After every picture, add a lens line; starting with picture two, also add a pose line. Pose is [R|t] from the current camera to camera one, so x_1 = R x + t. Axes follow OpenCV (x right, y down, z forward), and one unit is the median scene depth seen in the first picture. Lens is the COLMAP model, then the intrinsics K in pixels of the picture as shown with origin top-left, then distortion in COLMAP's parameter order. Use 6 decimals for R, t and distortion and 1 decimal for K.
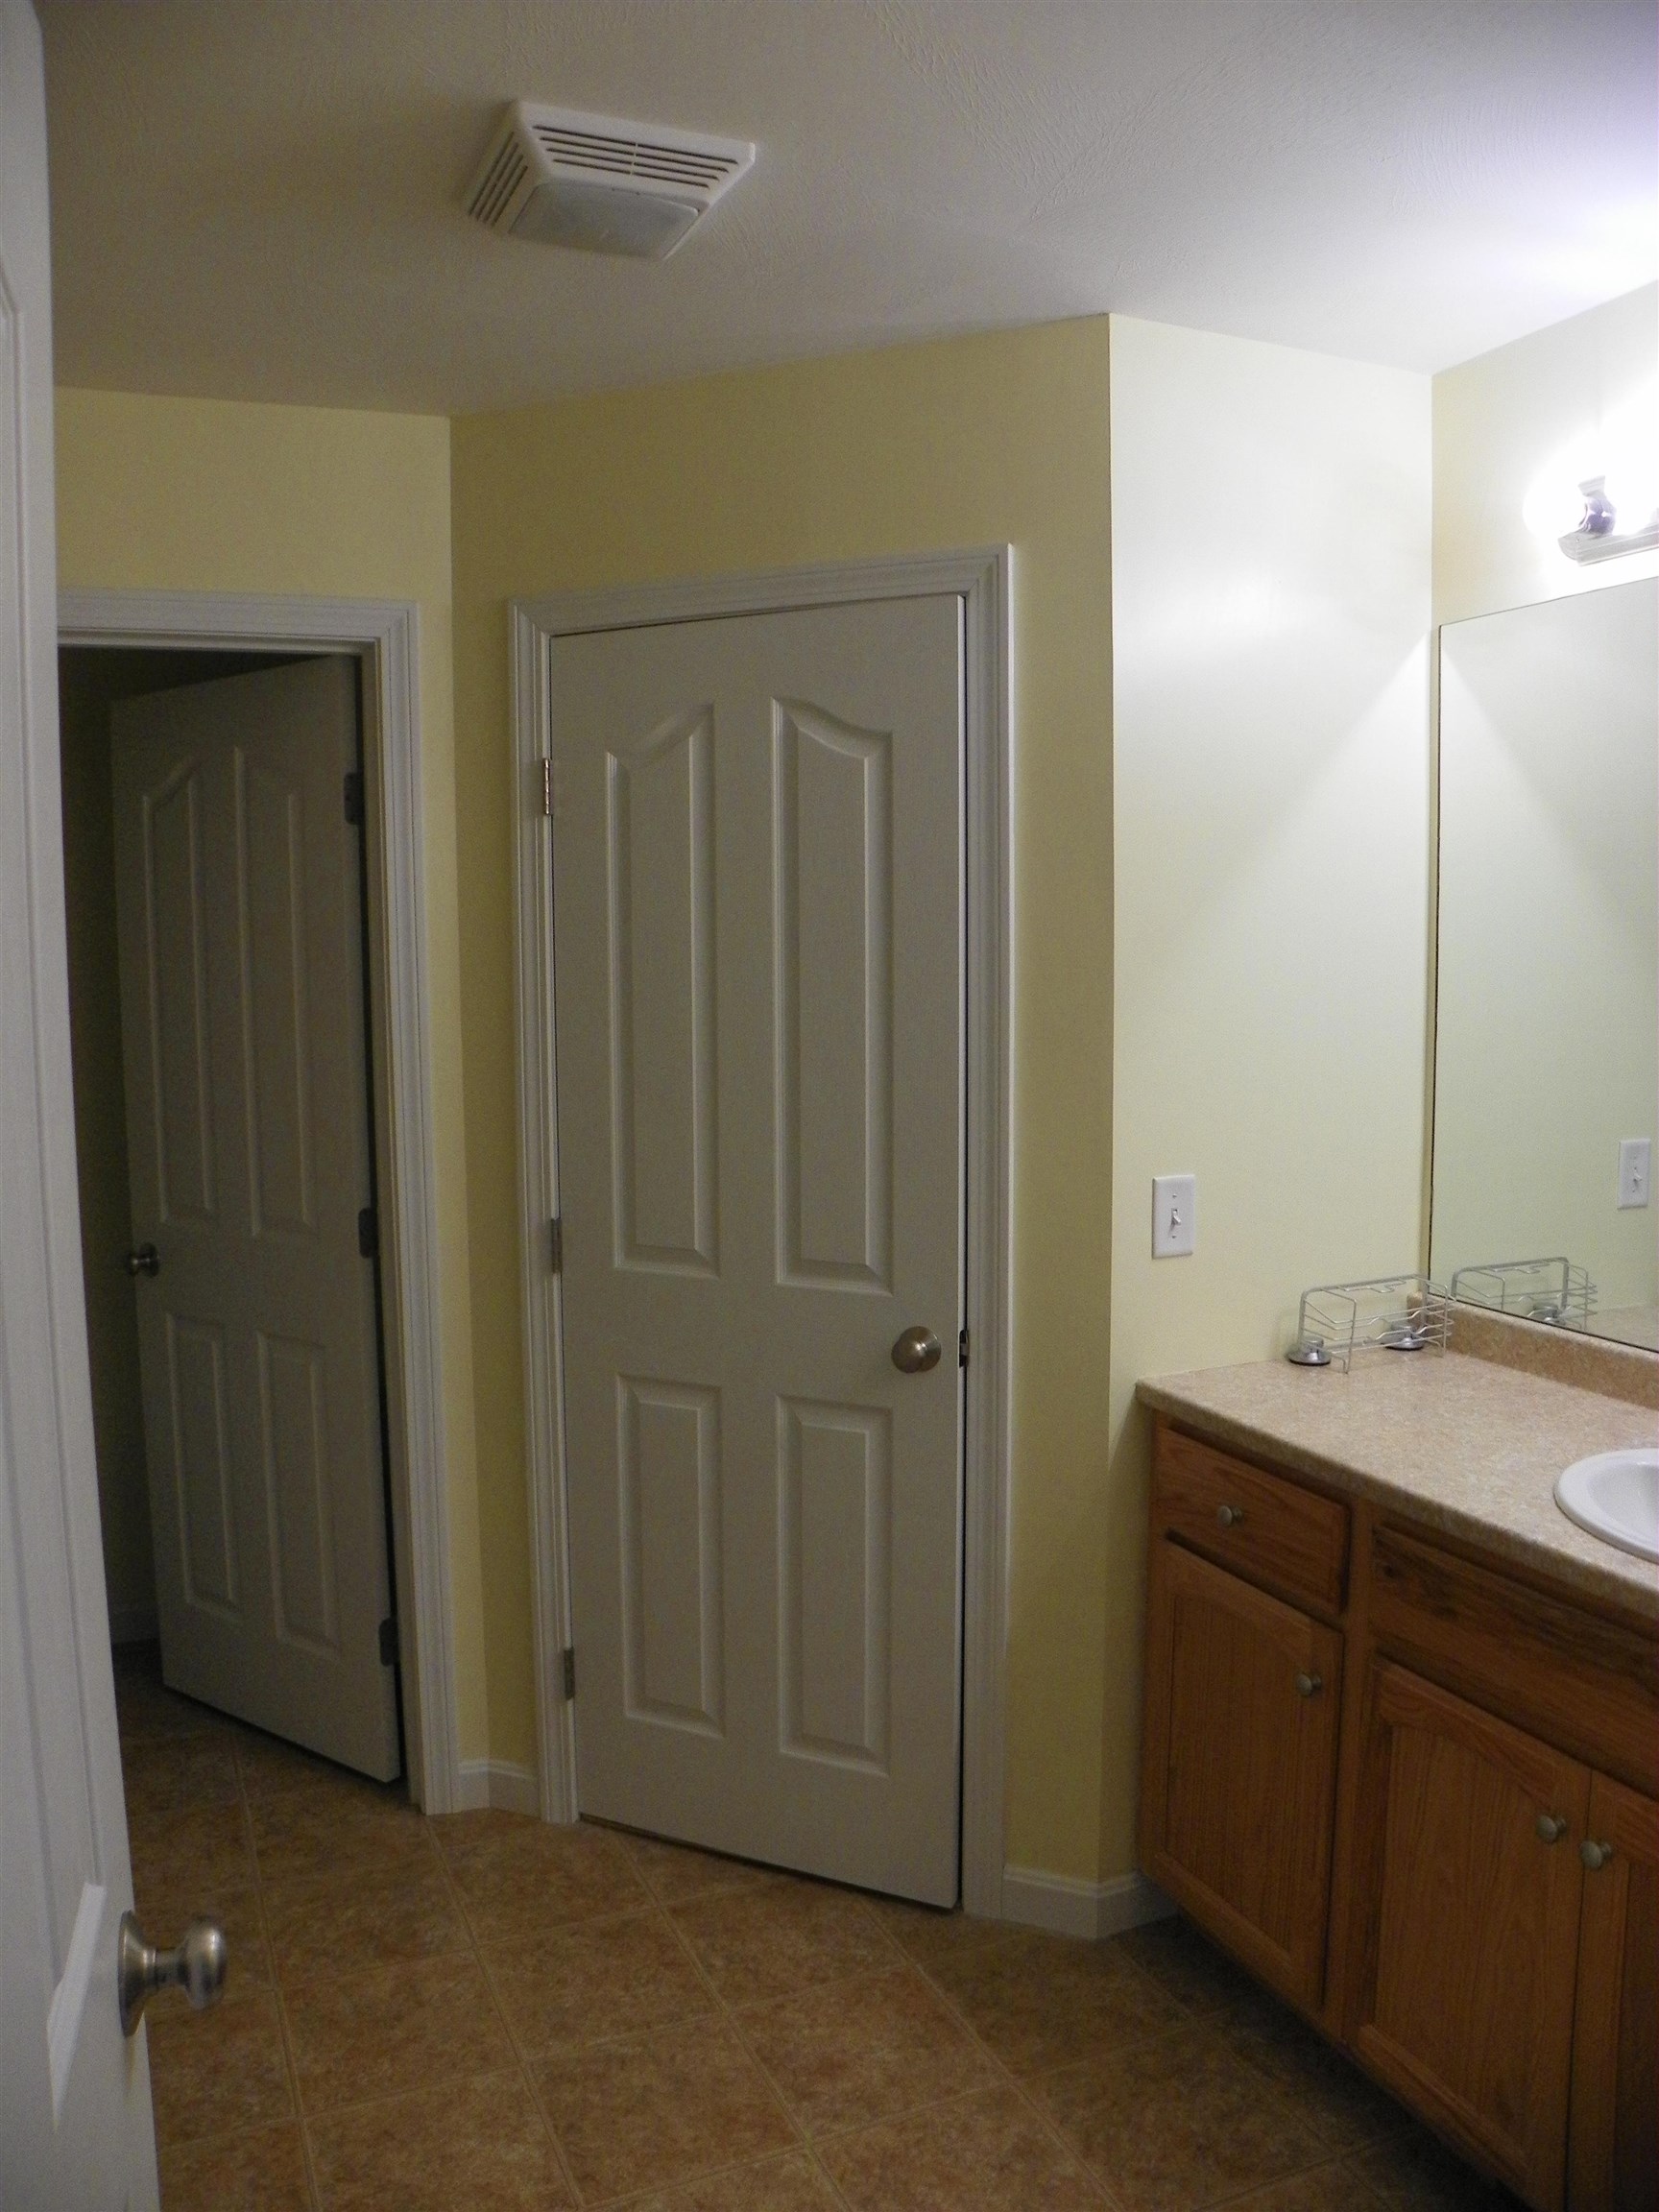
lens RADIAL K [[1697.2, 0, 818.8], [0, 1697.2, 1104.8], [0, 0, 1]] dist [-0.123233, 0.080687]
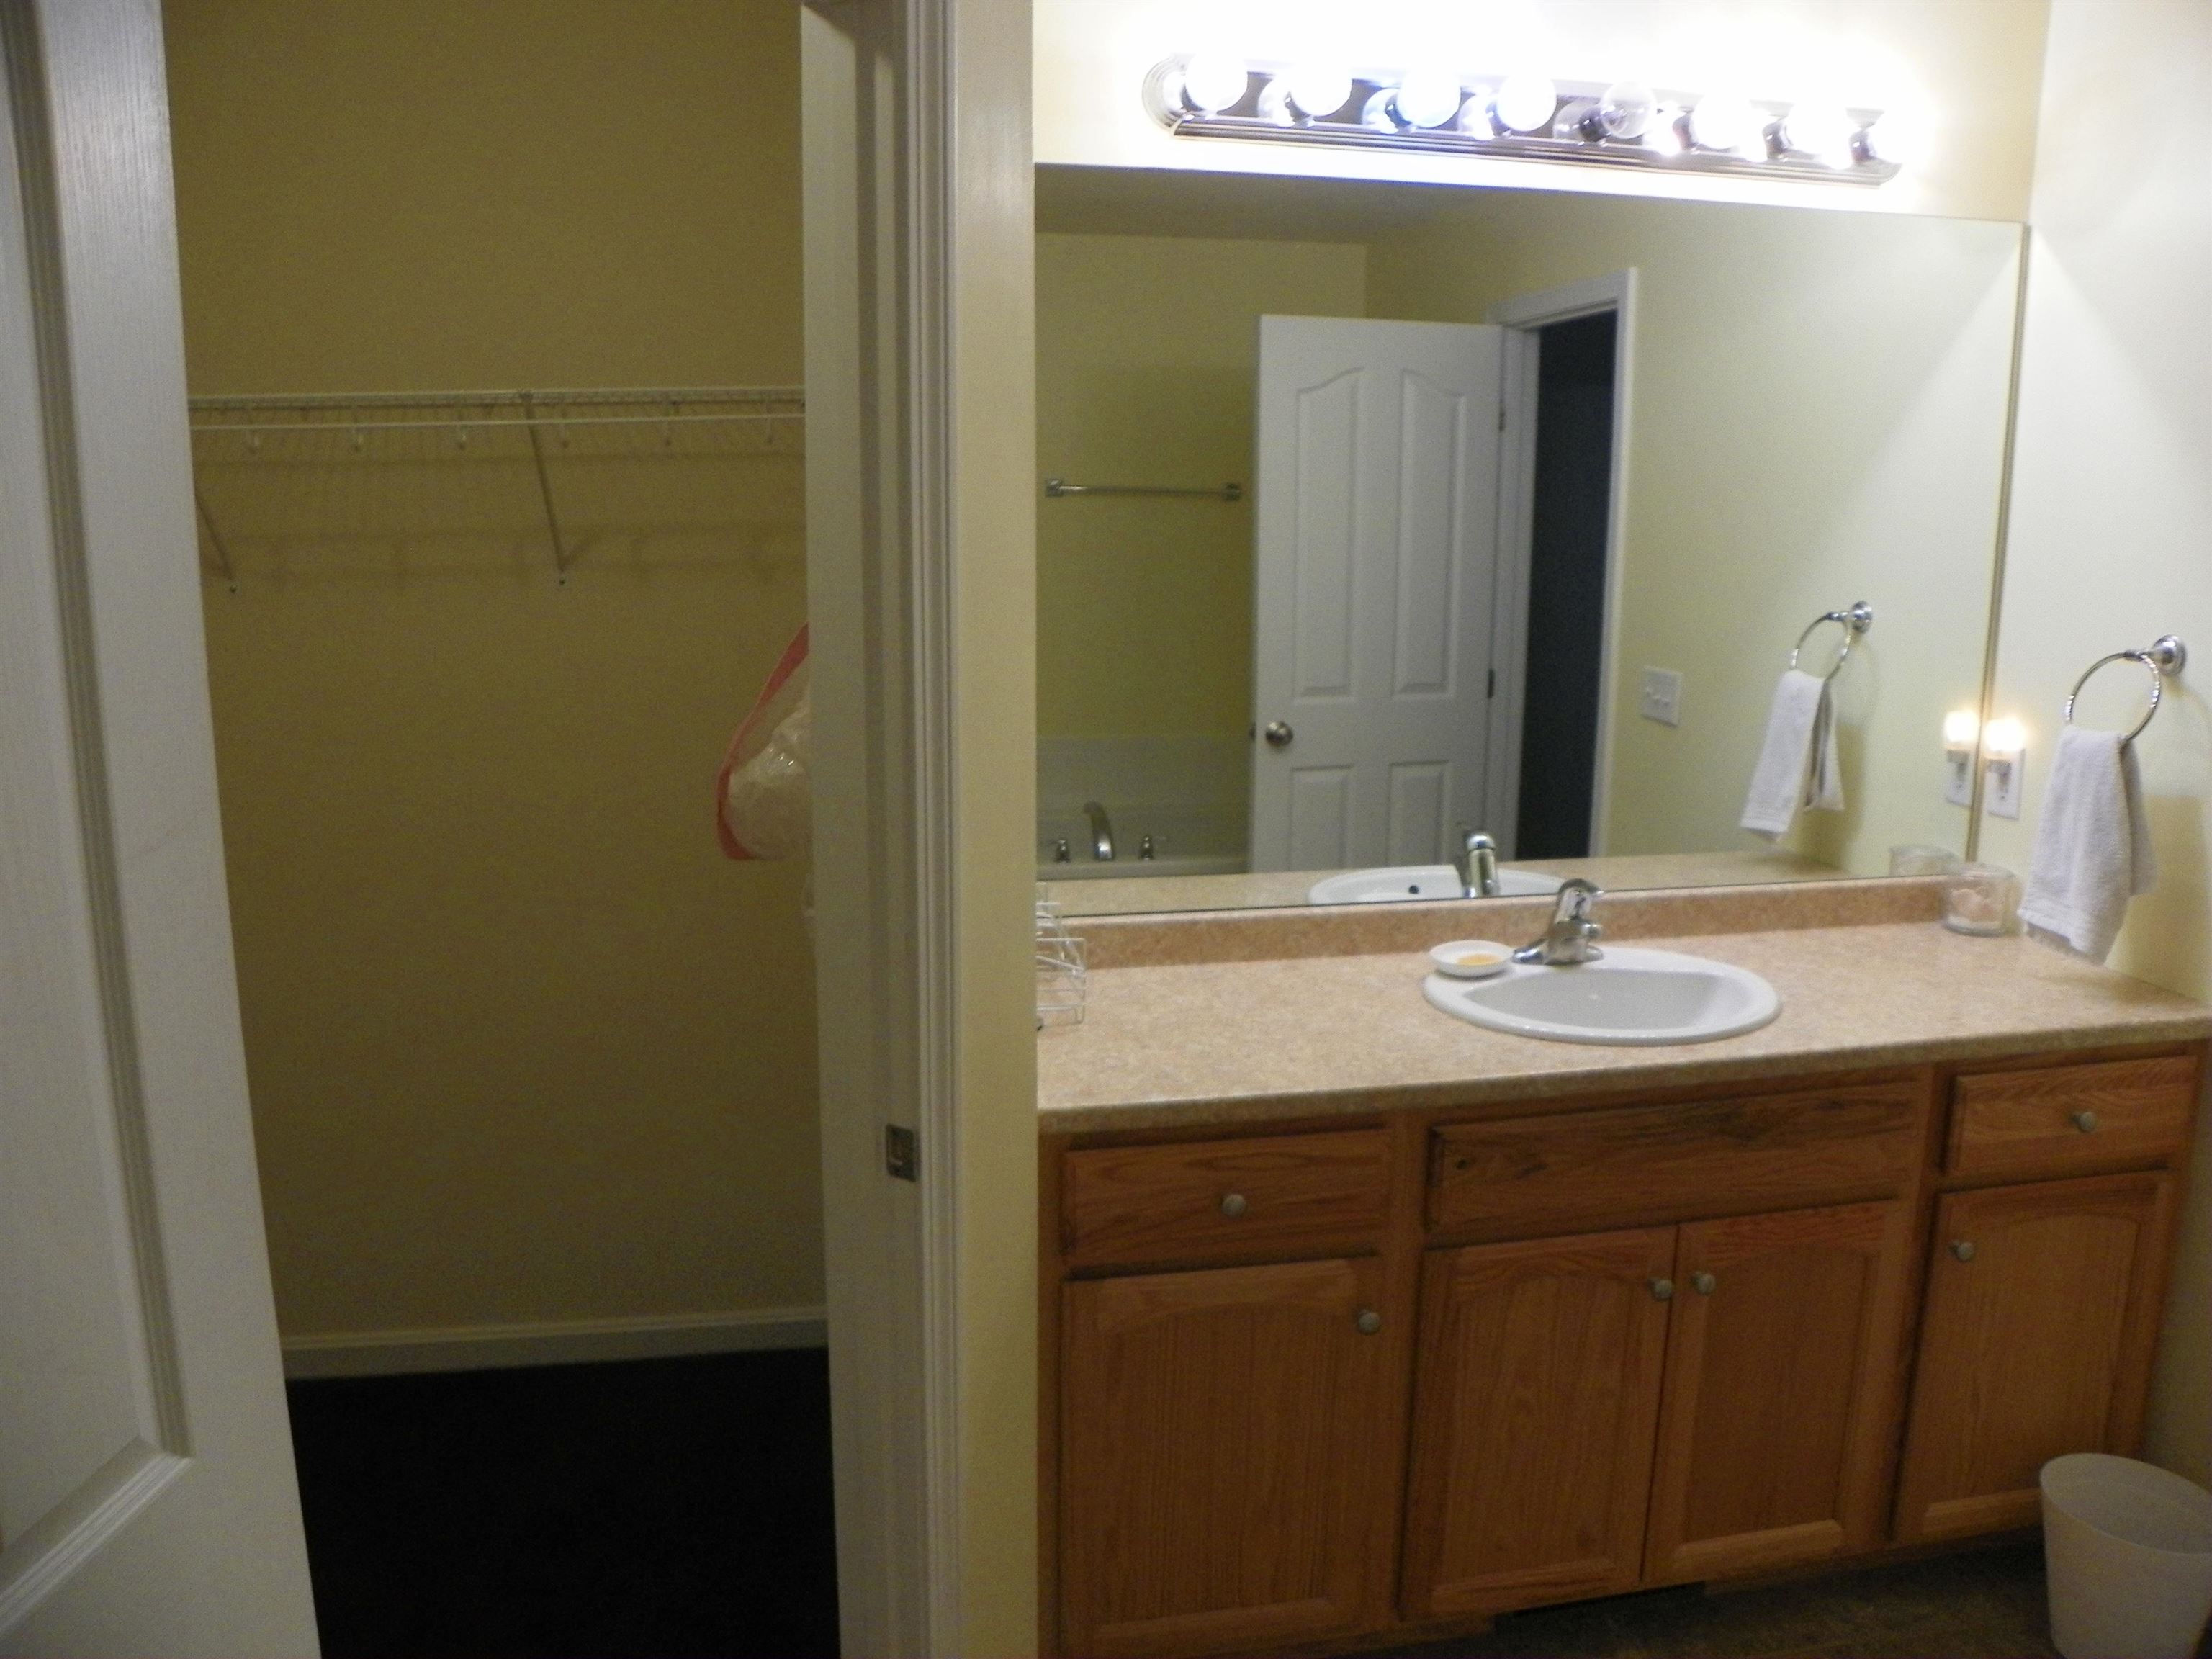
lens RADIAL K [[1697.2, 0, 1106.9], [0, 1697.2, 831.2], [0, 0, 1]] dist [-0.123233, 0.080687]
pose [[0.197952, -0.180402, 0.963468, -0.608960], [0.091065, 0.982052, 0.165171, -0.096876], [-0.975972, 0.055043, 0.210827, 0.948235]]
